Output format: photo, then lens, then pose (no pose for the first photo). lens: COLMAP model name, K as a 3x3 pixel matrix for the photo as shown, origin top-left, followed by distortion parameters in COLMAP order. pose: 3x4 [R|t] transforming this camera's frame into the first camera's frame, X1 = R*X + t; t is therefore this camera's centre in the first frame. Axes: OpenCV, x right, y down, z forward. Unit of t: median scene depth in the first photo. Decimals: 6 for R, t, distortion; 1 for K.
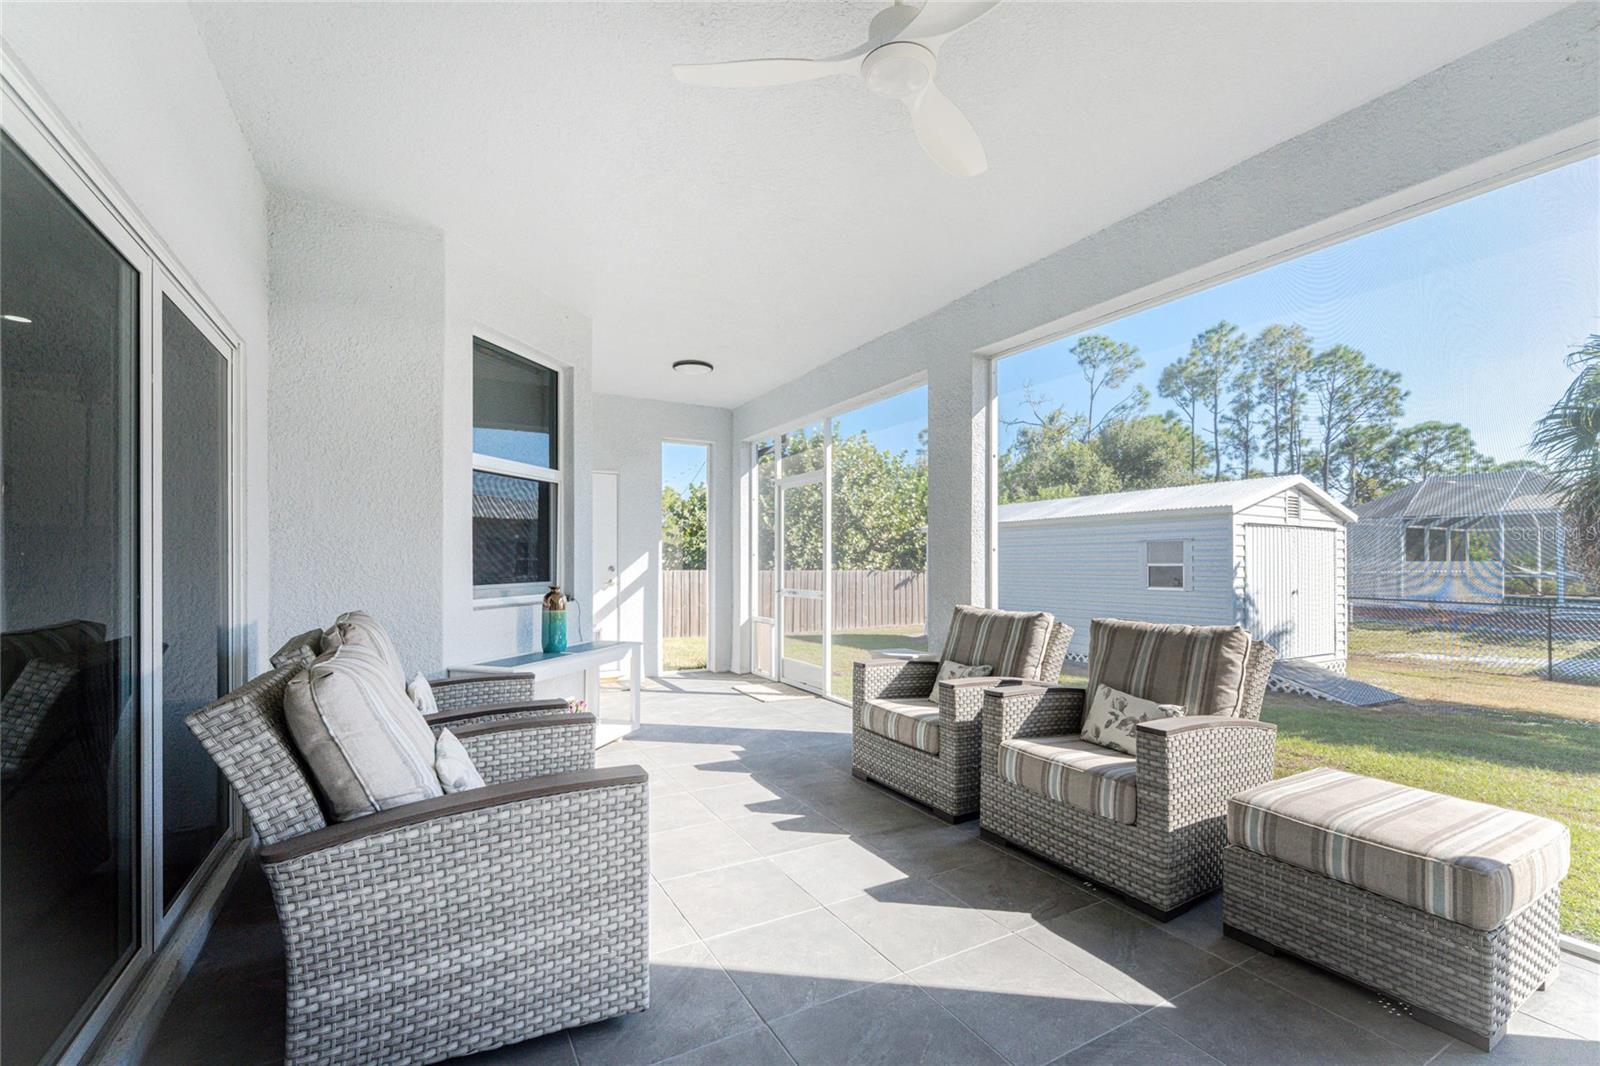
lens RADIAL K [[667.2, 0, 785.5], [0, 667.2, 561.2], [0, 0, 1]] dist [0.002180, 0.001901]
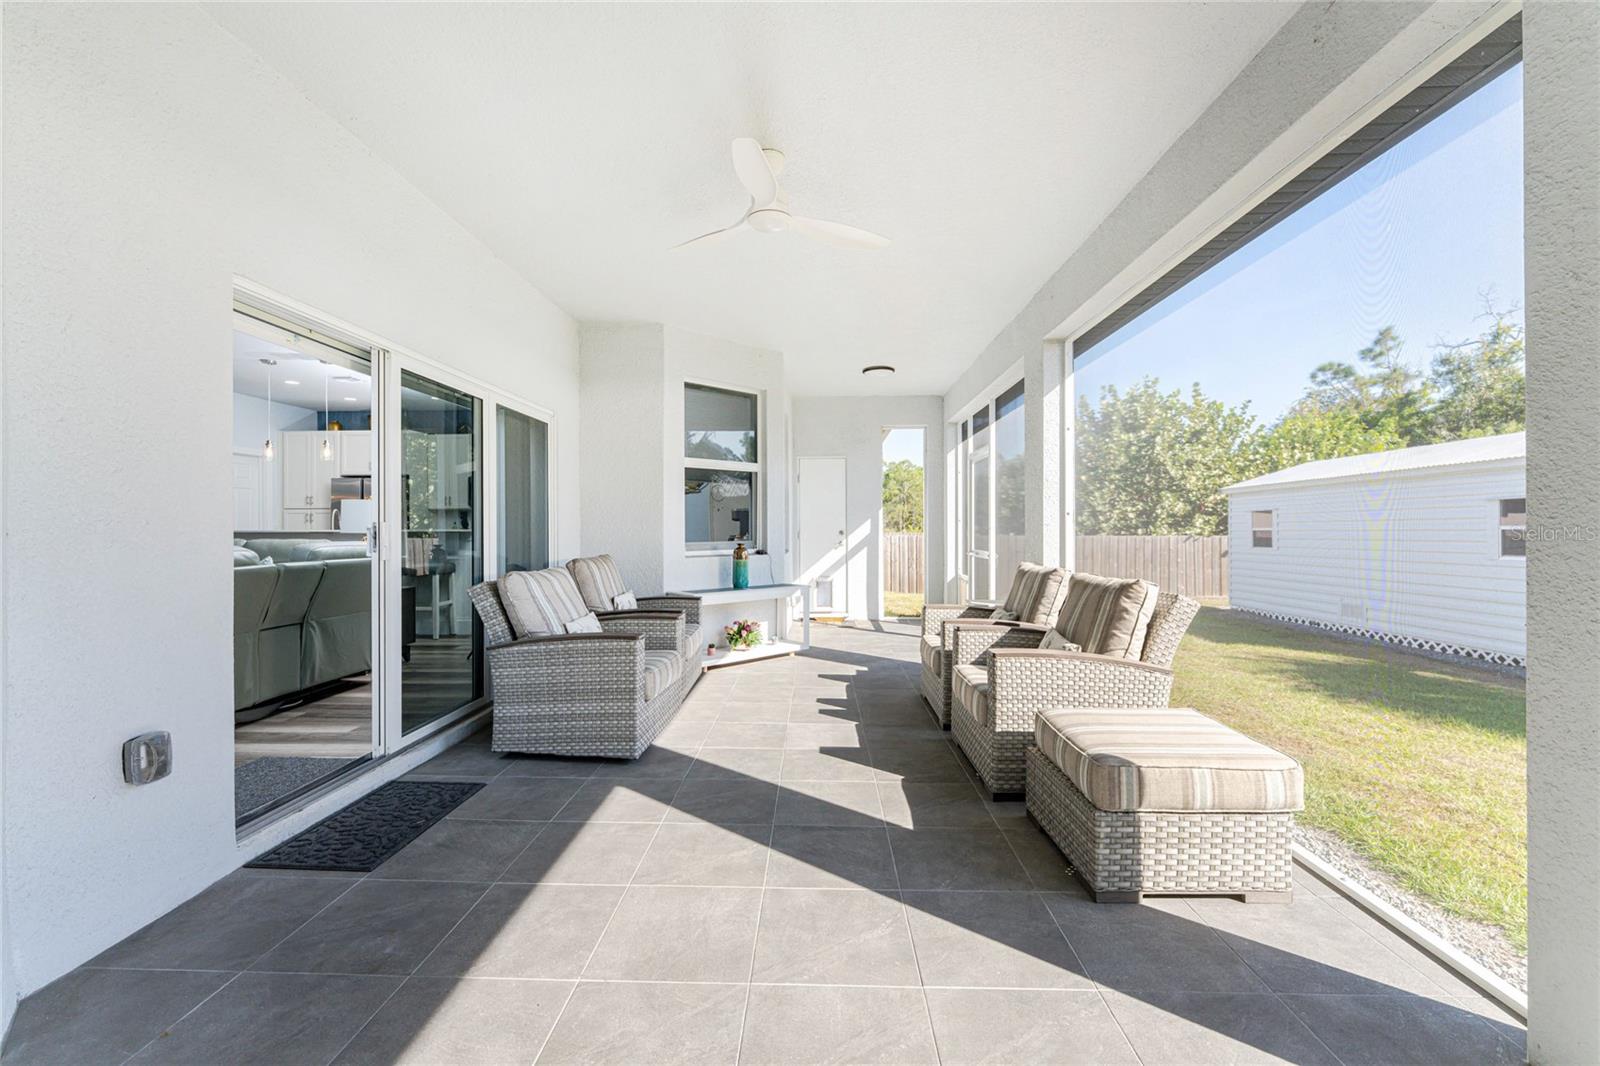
lens RADIAL K [[643.9, 0, 807.4], [0, 643.9, 526.1], [0, 0, 1]] dist [-0.000209, -0.001254]
pose [[0.857655, -0.007000, -0.514178, 0.129266], [0.005311, 0.999975, -0.004756, 0.001760], [0.514198, 0.001348, 0.857670, -0.036693]]
